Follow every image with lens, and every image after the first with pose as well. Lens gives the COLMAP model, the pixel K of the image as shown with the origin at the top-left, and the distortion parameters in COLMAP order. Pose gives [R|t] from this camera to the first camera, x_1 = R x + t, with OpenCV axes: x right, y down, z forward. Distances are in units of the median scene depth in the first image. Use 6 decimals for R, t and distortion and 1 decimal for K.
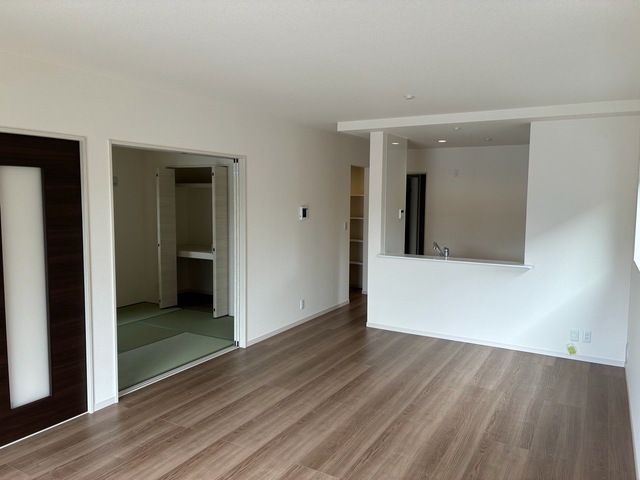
lens RADIAL K [[489.2, 0, 320.0], [0, 489.2, 240.0], [0, 0, 1]] dist [0.046293, -0.001491]
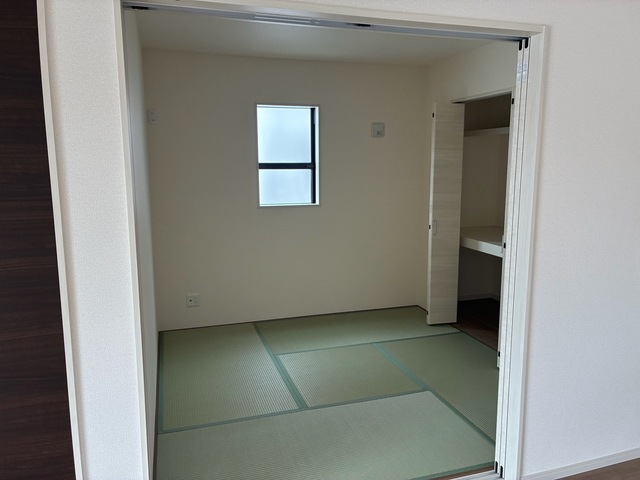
lens RADIAL K [[489.2, 0, 320.0], [0, 489.2, 240.0], [0, 0, 1]] dist [0.046293, -0.001491]
pose [[0.741720, 0.094770, -0.663981, -0.008015], [-0.048121, 0.994935, 0.088252, -0.022061], [0.668982, -0.033506, 0.742523, 0.426691]]
